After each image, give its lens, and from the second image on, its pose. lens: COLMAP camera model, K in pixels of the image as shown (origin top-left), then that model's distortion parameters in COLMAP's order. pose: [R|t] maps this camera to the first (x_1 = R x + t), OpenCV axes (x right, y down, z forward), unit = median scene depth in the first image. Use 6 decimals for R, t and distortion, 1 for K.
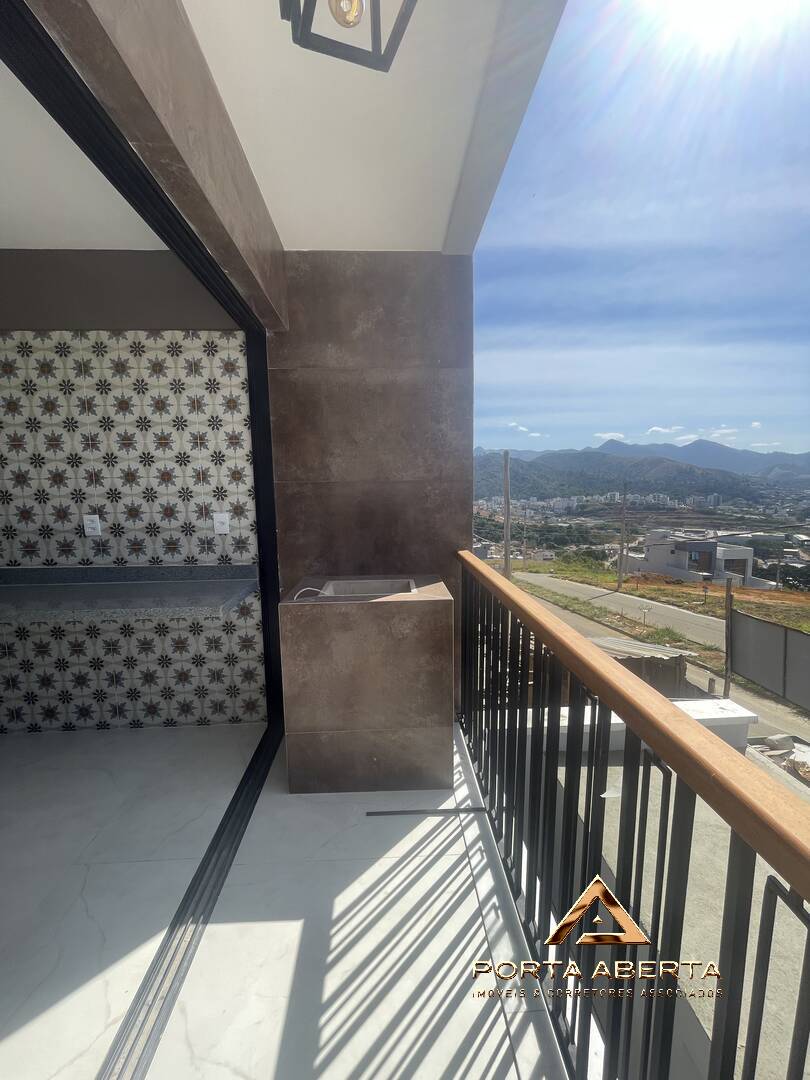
lens RADIAL K [[441.6, 0, 407.2], [0, 441.6, 546.3], [0, 0, 1]] dist [0.002479, -0.001592]
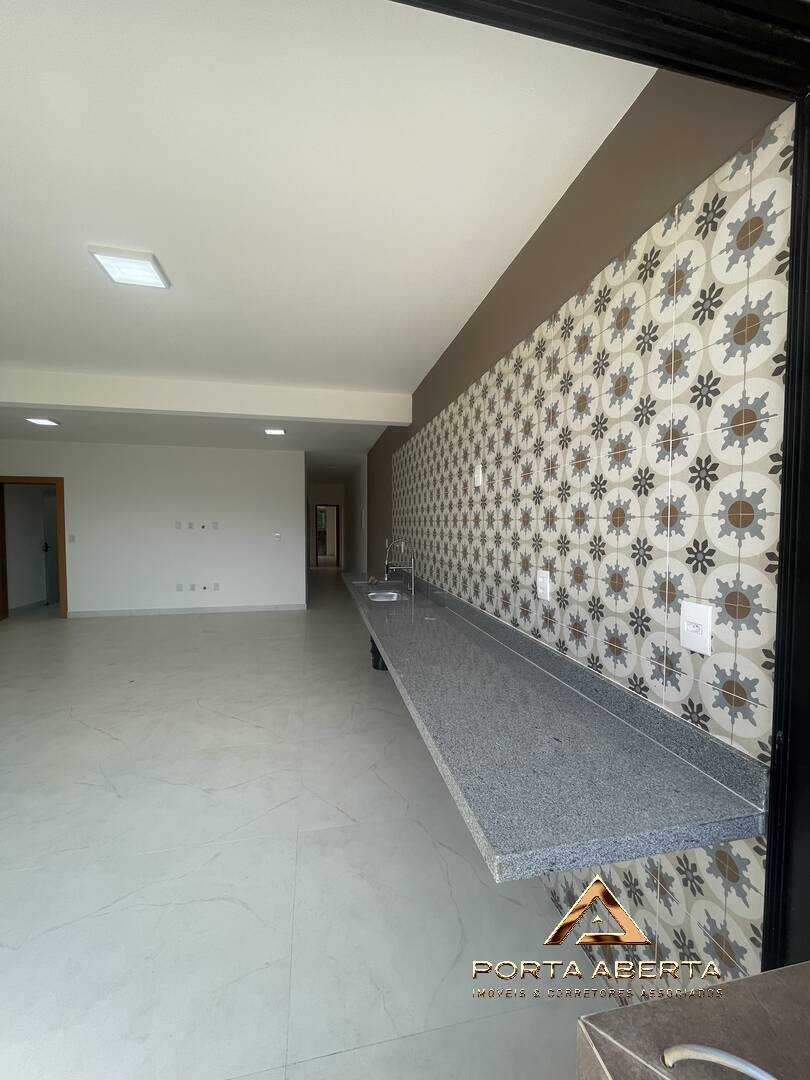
lens RADIAL K [[441.6, 0, 396.3], [0, 441.6, 542.3], [0, 0, 1]] dist [0.002479, -0.001592]
pose [[0.140438, 0.057568, -0.988414, -0.048324], [-0.124964, 0.991355, 0.039984, -0.109318], [0.982172, 0.117901, 0.146418, 0.629098]]
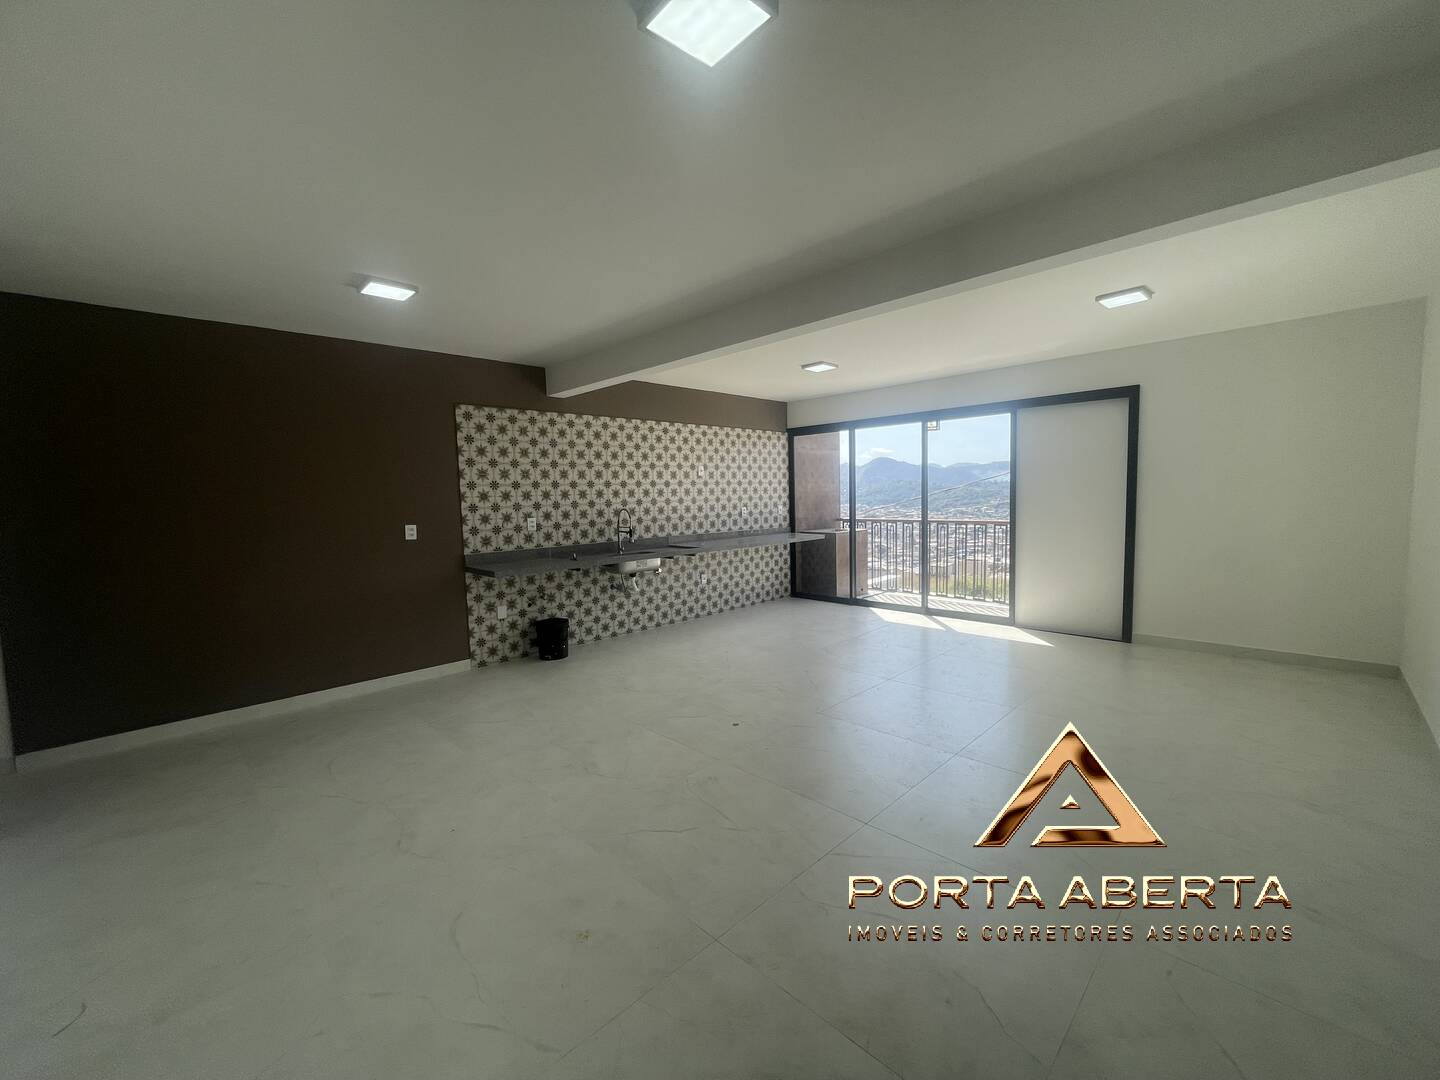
lens RADIAL K [[588.8, 0, 720.6], [0, 588.8, 540.2], [0, 0, 1]] dist [0.002479, -0.001592]
pose [[0.744620, -0.055665, 0.665164, -2.691071], [0.097612, 0.994885, -0.026014, 0.156818], [-0.660313, 0.084298, 0.746244, -1.103515]]
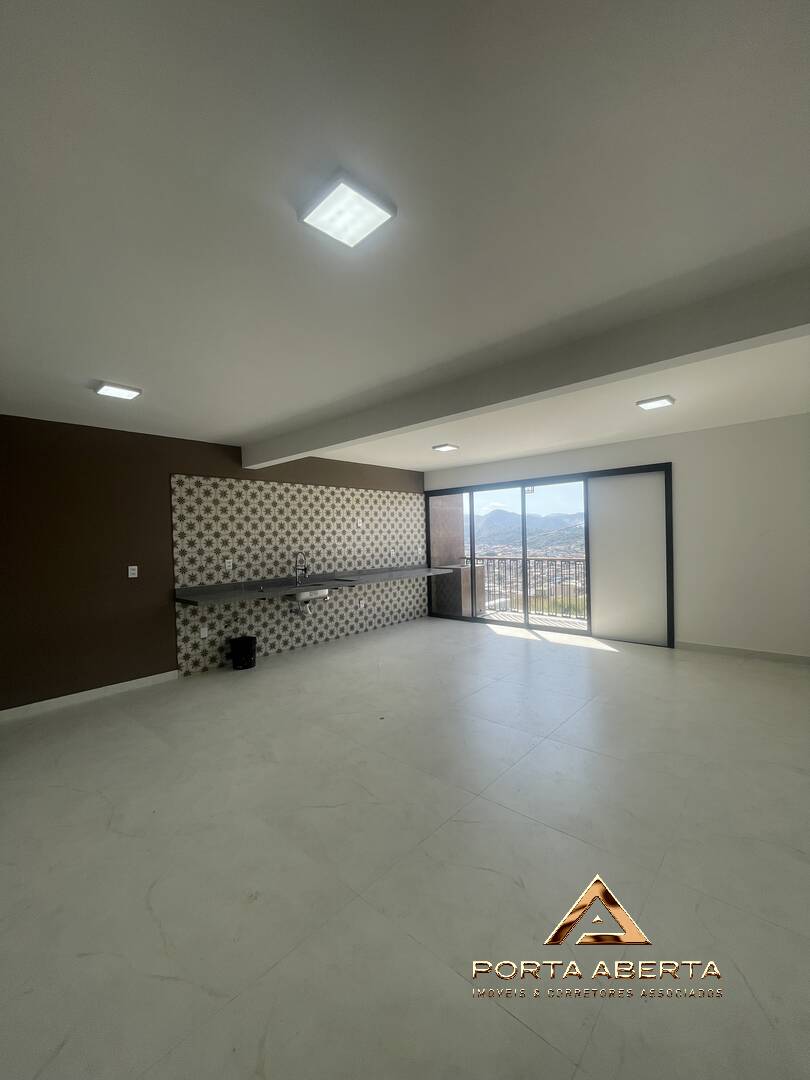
lens RADIAL K [[441.6, 0, 404.1], [0, 441.6, 541.6], [0, 0, 1]] dist [0.002479, -0.001592]
pose [[0.707274, -0.013973, 0.706801, -2.671454], [0.106650, 0.990471, -0.087141, 0.141316], [-0.698848, 0.137013, 0.702025, -1.136622]]
